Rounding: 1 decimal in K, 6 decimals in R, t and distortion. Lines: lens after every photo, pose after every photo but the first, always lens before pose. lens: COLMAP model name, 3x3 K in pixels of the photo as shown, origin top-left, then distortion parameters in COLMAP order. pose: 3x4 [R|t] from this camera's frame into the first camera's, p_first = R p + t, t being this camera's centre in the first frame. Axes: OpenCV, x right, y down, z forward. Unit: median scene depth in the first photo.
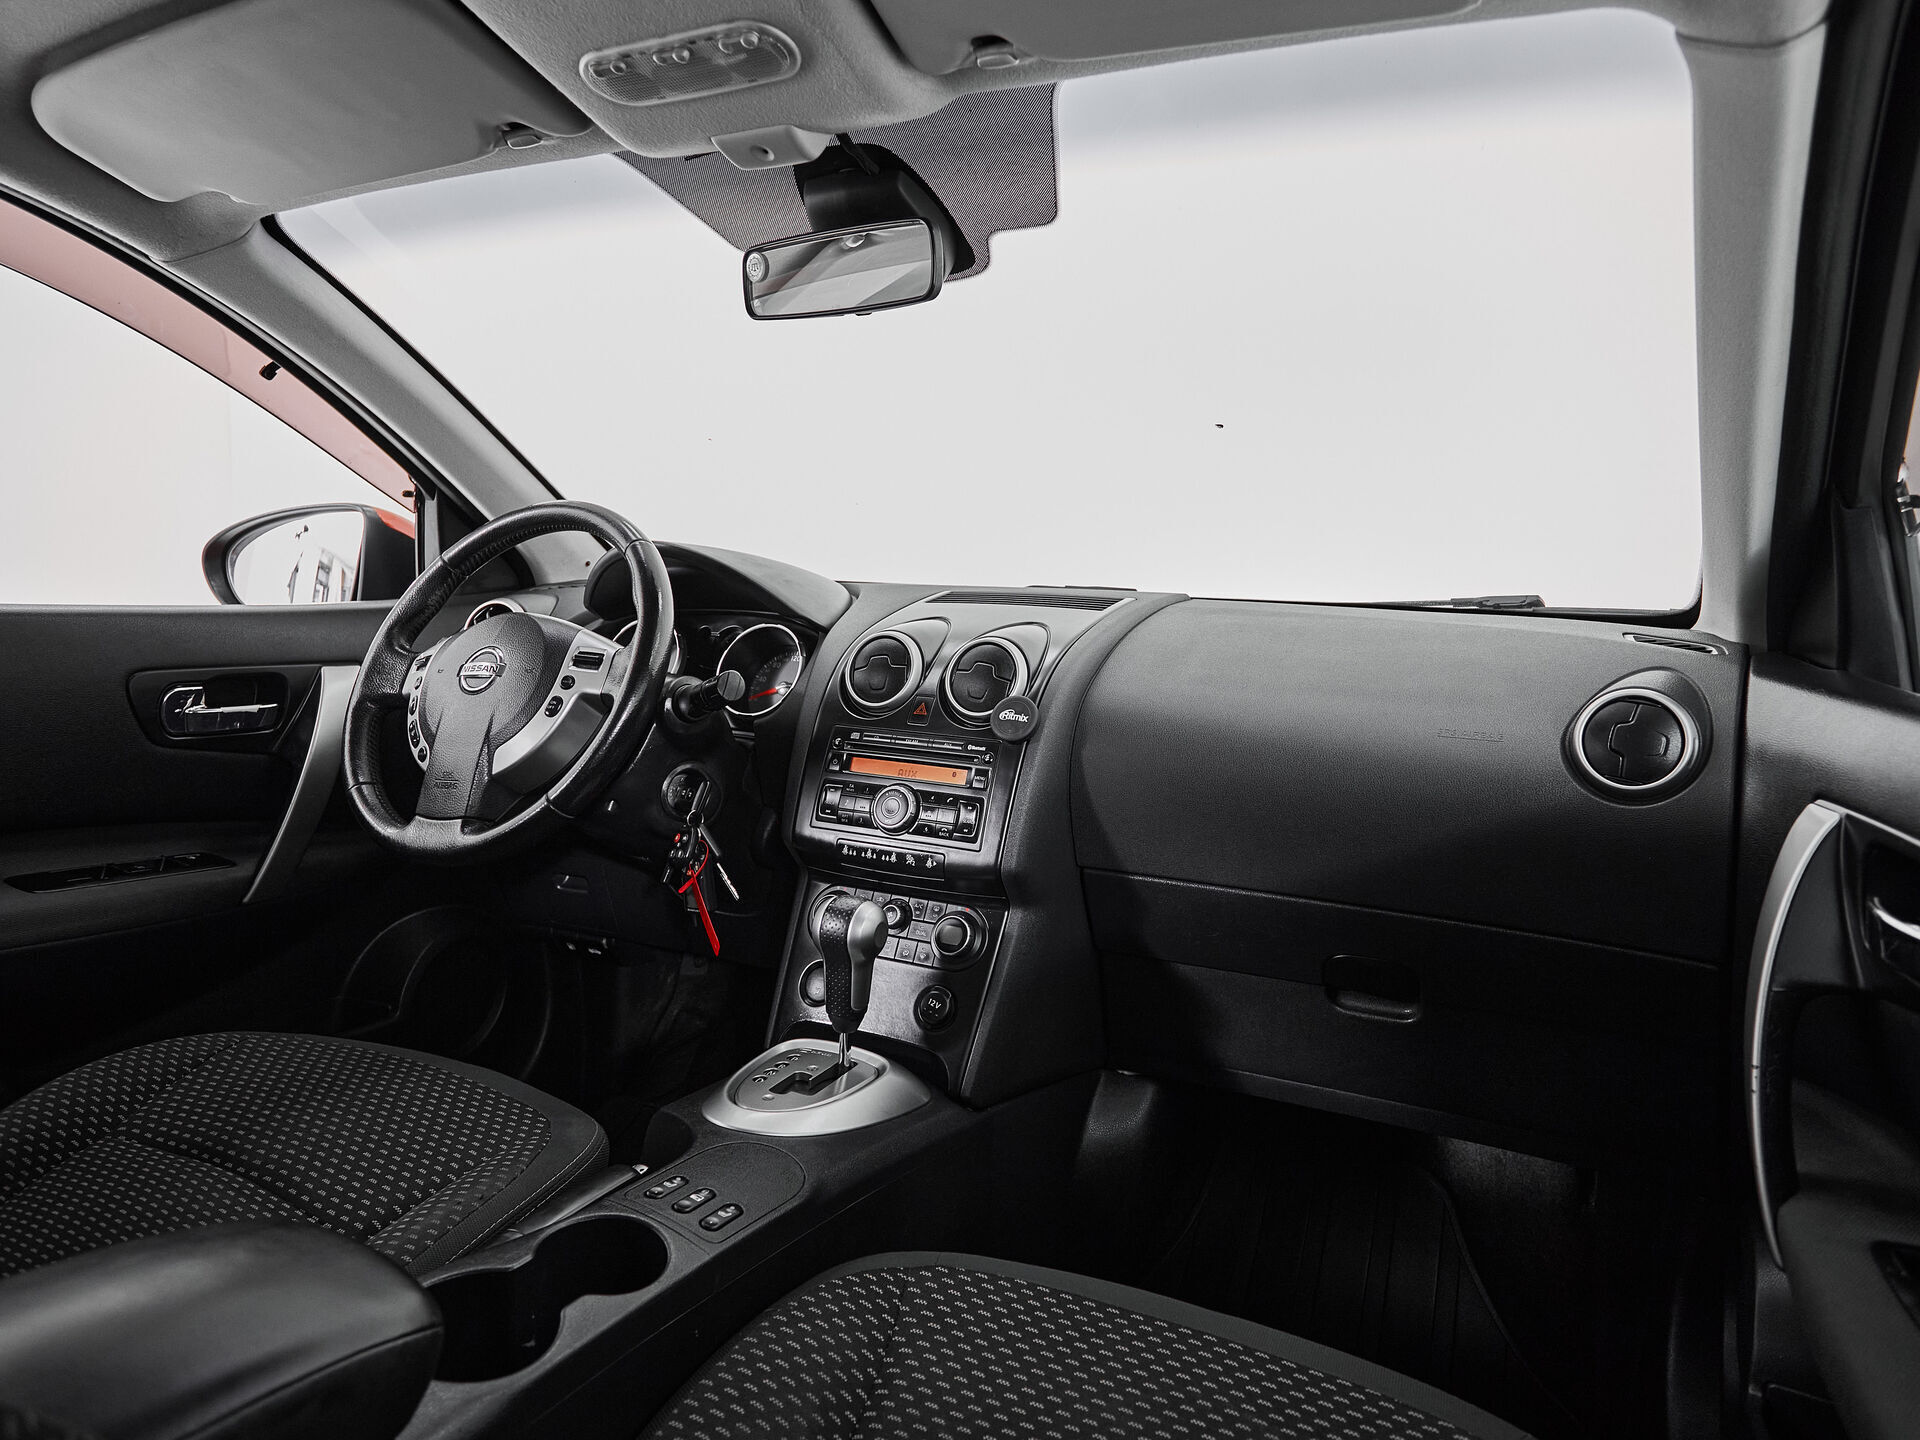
lens RADIAL K [[1239.8, 0, 972.1], [0, 1239.8, 672.2], [0, 0, 1]] dist [-0.002383, 0.004445]
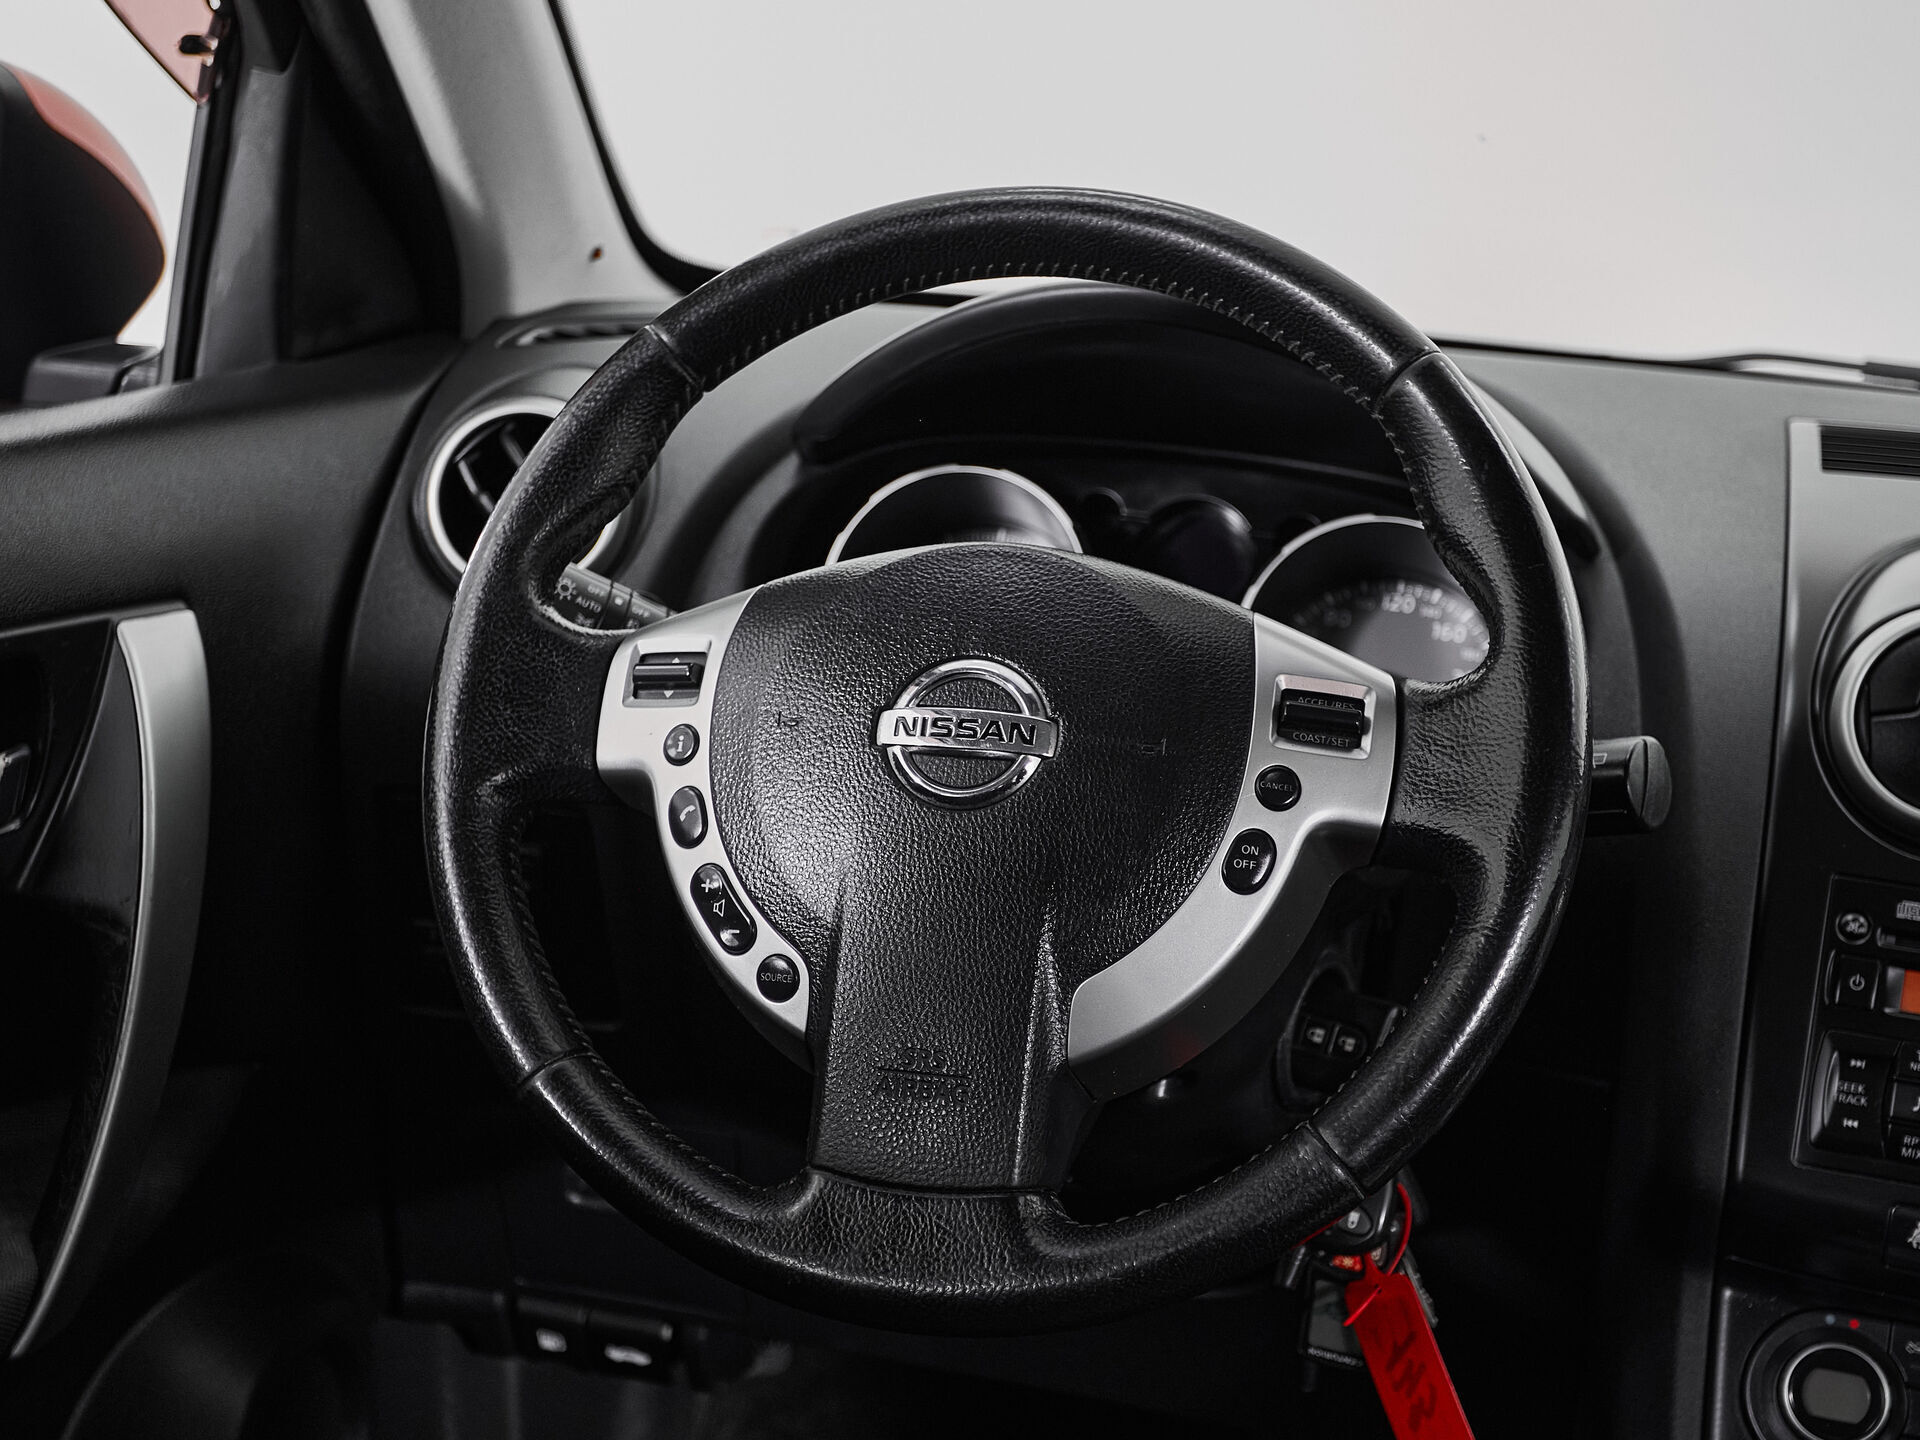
lens RADIAL K [[3165.4, 0, 823.1], [0, 3165.4, 762.9], [0, 0, 1]] dist [0.035673, 0.000000]
pose [[0.982833, 0.011348, 0.184145, -0.598858], [-0.040343, 0.987171, 0.154485, -0.125385], [-0.180030, -0.159262, 0.970683, 0.181282]]
